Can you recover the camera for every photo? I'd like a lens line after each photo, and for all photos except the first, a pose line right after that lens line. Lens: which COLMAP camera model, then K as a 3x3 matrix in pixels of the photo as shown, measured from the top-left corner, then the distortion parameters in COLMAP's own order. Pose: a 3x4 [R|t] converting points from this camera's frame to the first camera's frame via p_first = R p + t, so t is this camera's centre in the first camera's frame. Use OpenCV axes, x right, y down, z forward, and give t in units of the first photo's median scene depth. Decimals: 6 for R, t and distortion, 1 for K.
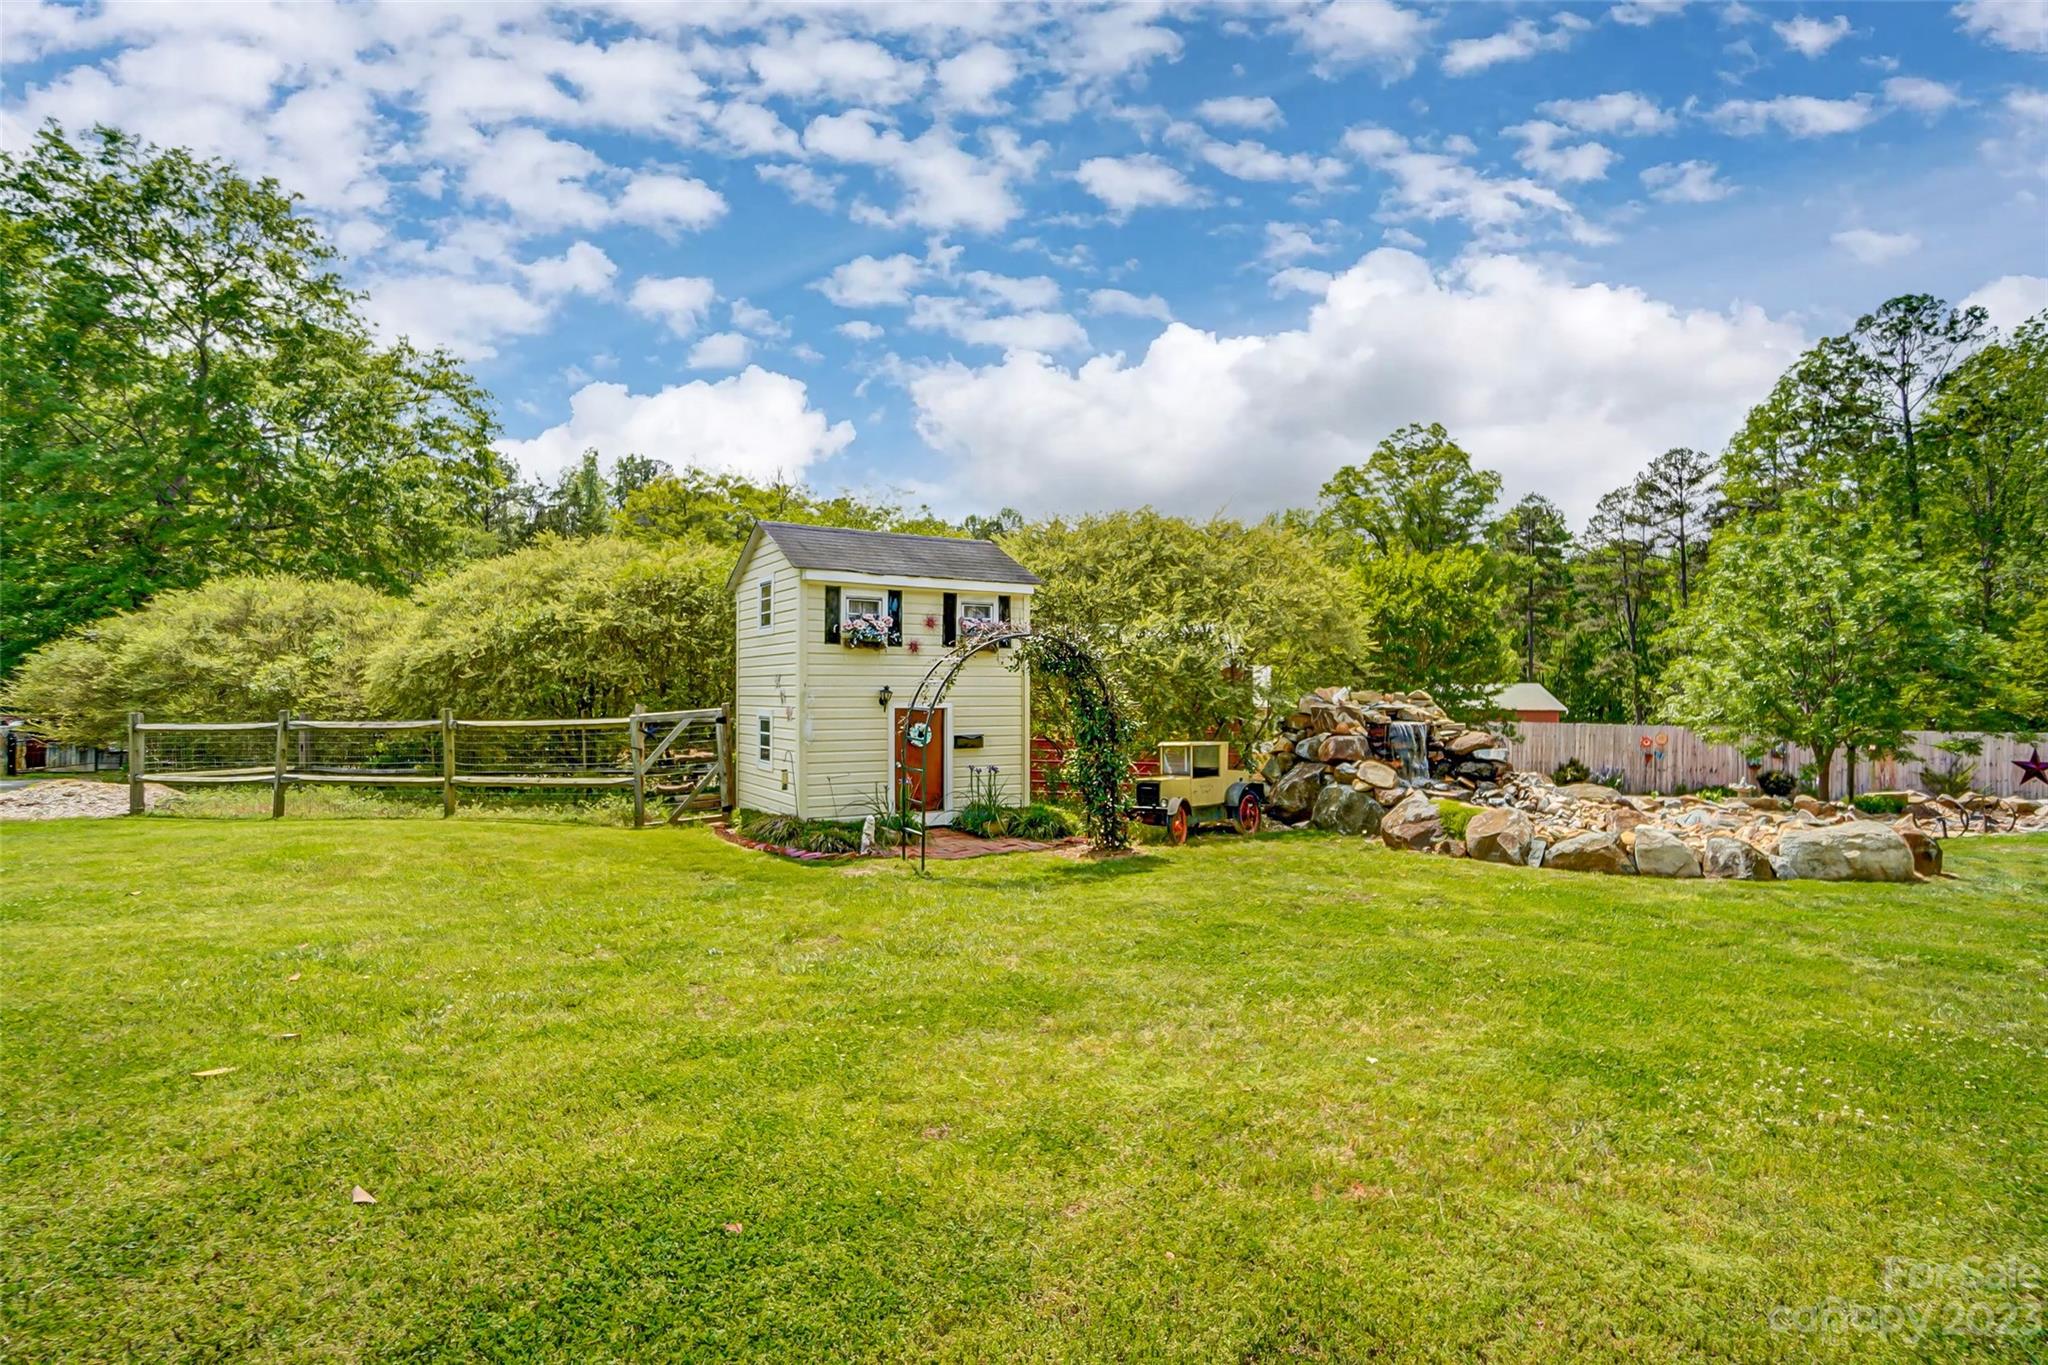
lens RADIAL K [[1005.7, 0, 1015.3], [0, 1005.7, 686.1], [0, 0, 1]] dist [-0.056122, 0.031508]
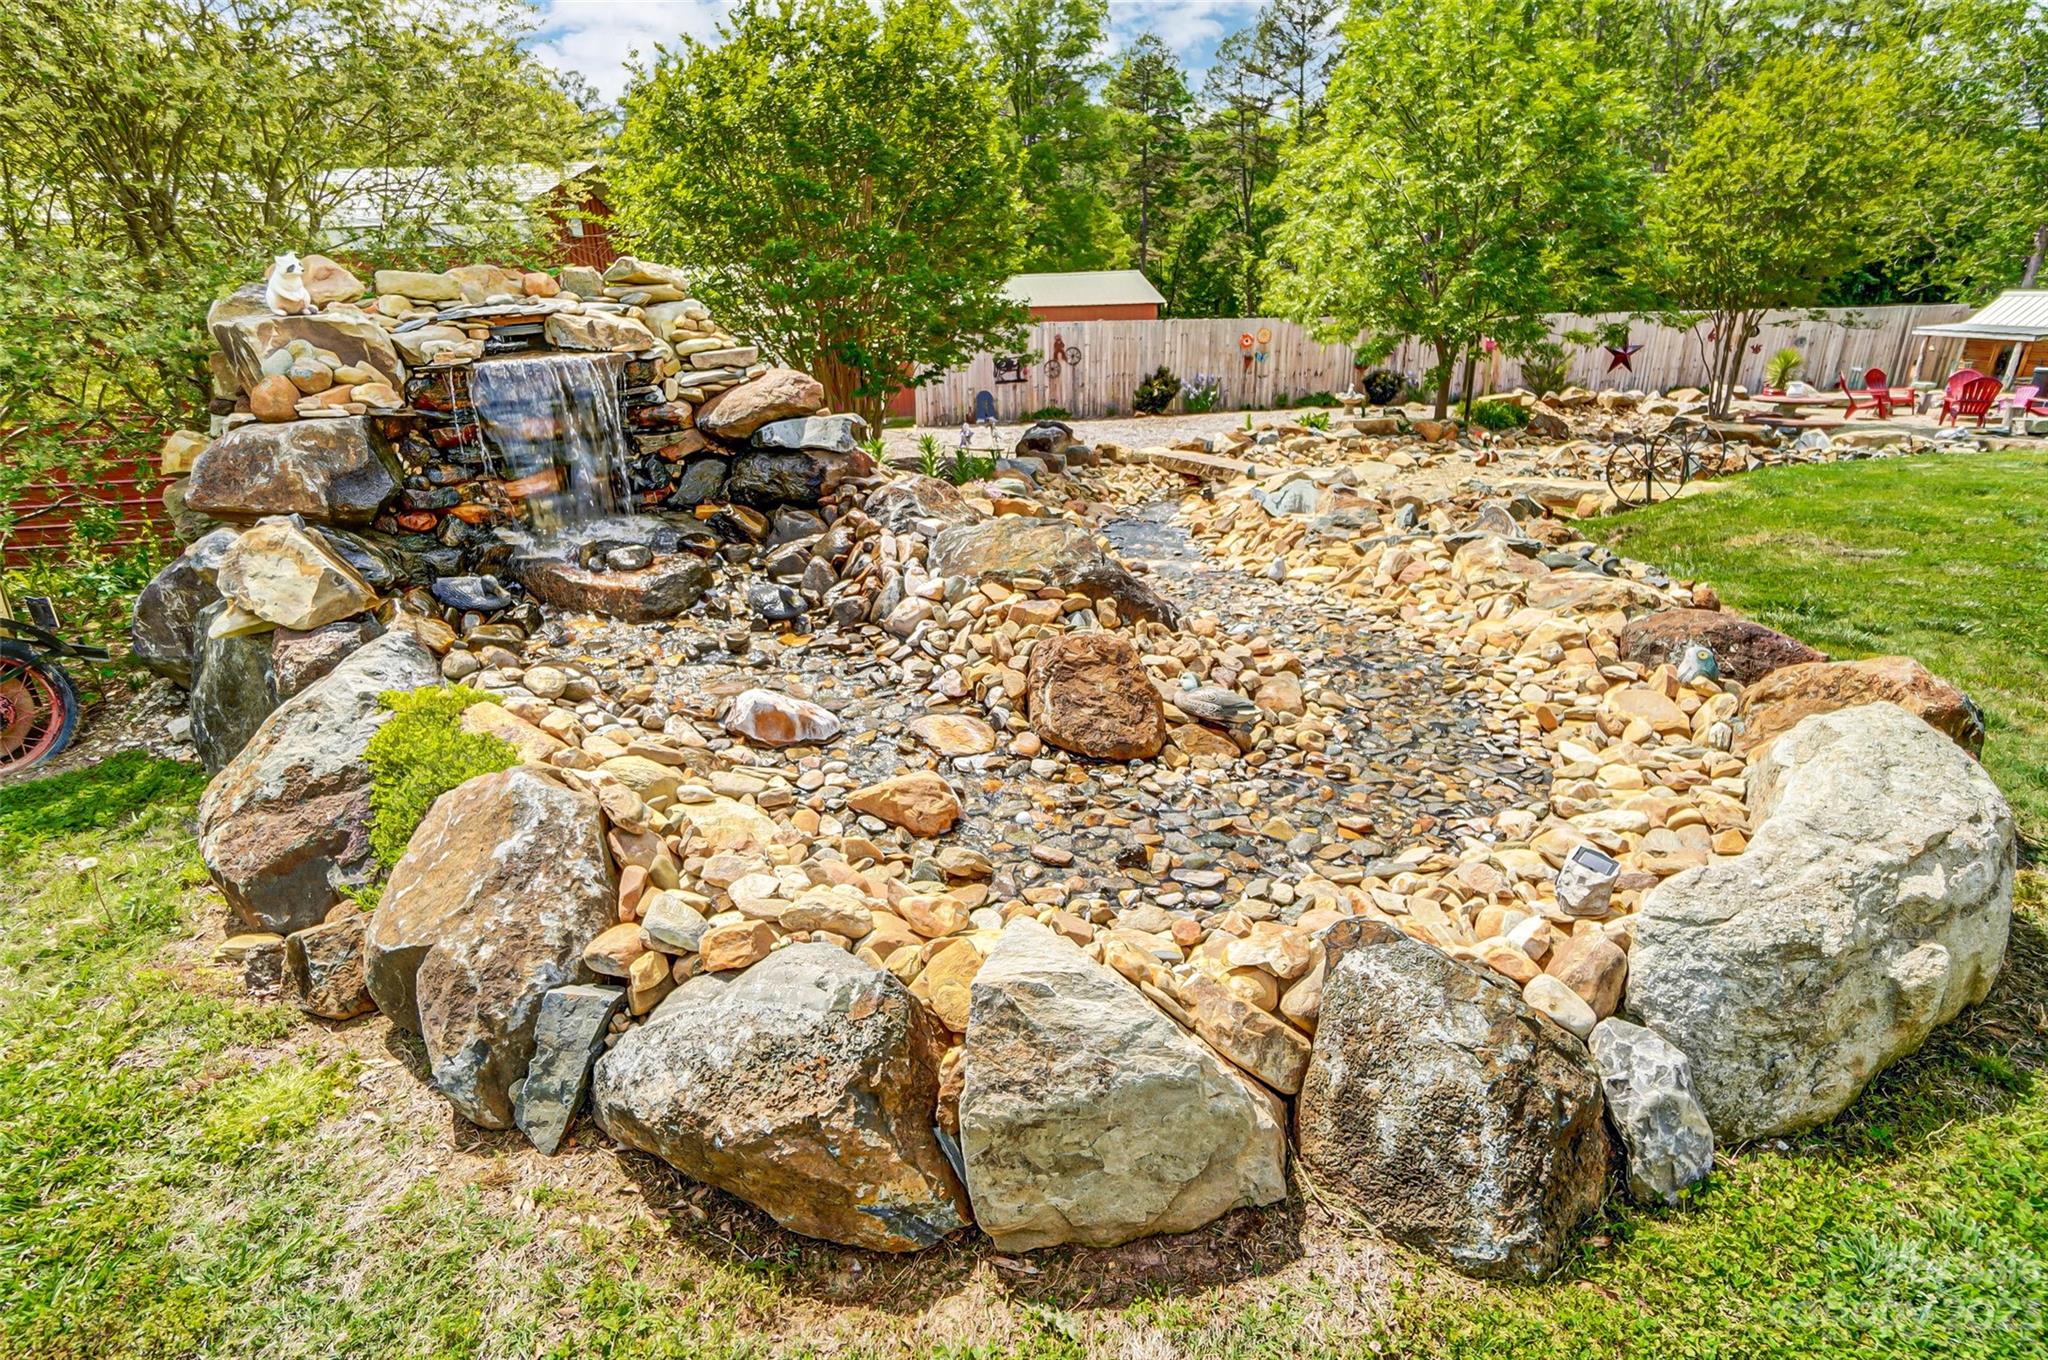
lens RADIAL K [[1005.7, 0, 1015.3], [0, 1005.7, 683.6], [0, 0, 1]] dist [-0.056122, 0.031508]
pose [[0.941501, -0.157380, 0.298006, 0.183162], [0.038104, 0.928304, 0.369864, 0.009183], [-0.334849, -0.336872, 0.879996, 0.266669]]
